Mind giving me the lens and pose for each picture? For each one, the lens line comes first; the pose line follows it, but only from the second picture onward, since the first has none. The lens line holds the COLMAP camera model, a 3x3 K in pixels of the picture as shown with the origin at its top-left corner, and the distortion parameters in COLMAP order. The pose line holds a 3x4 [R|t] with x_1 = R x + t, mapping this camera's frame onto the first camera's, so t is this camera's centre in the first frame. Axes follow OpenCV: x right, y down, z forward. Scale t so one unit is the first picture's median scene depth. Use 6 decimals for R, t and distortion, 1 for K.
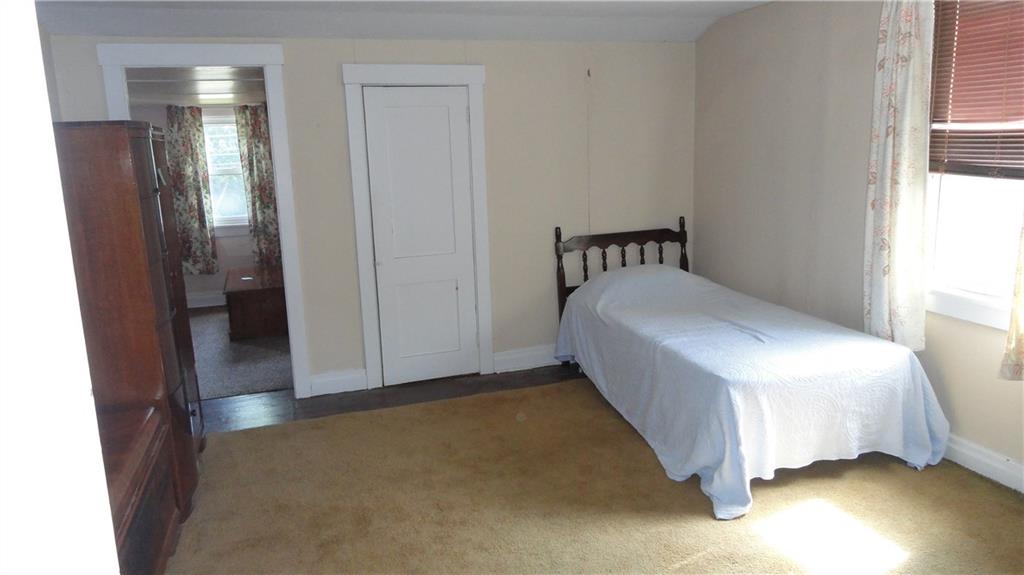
lens RADIAL K [[712.1, 0, 512.3], [0, 712.1, 285.6], [0, 0, 1]] dist [0.000505, -0.001484]
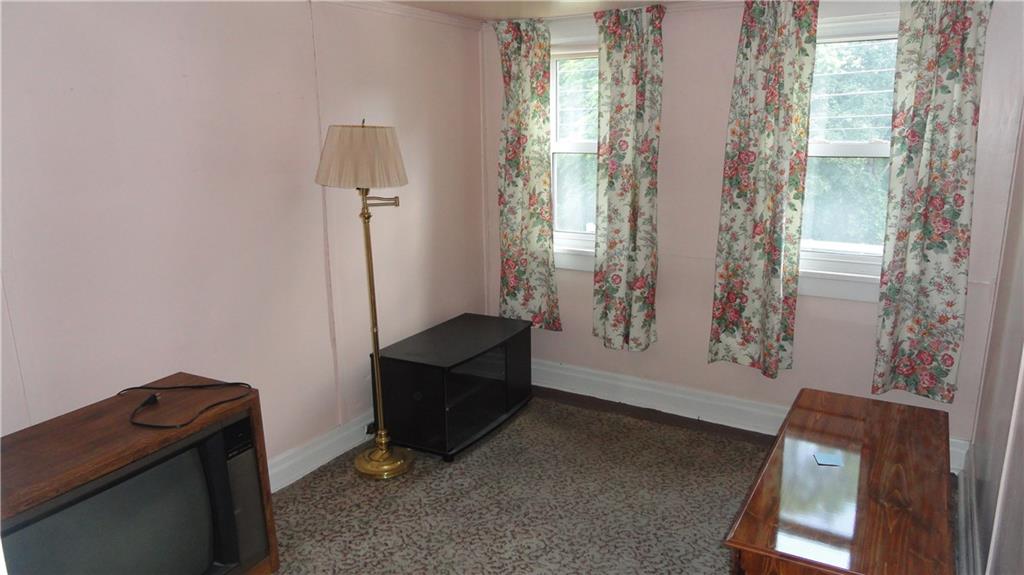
lens RADIAL K [[712.1, 0, 511.4], [0, 712.1, 288.6], [0, 0, 1]] dist [0.000505, -0.001484]
pose [[0.645031, 0.192112, -0.739613, -0.204917], [-0.147127, 0.980995, 0.126498, -0.104278], [0.749859, 0.027222, 0.661037, 0.576693]]
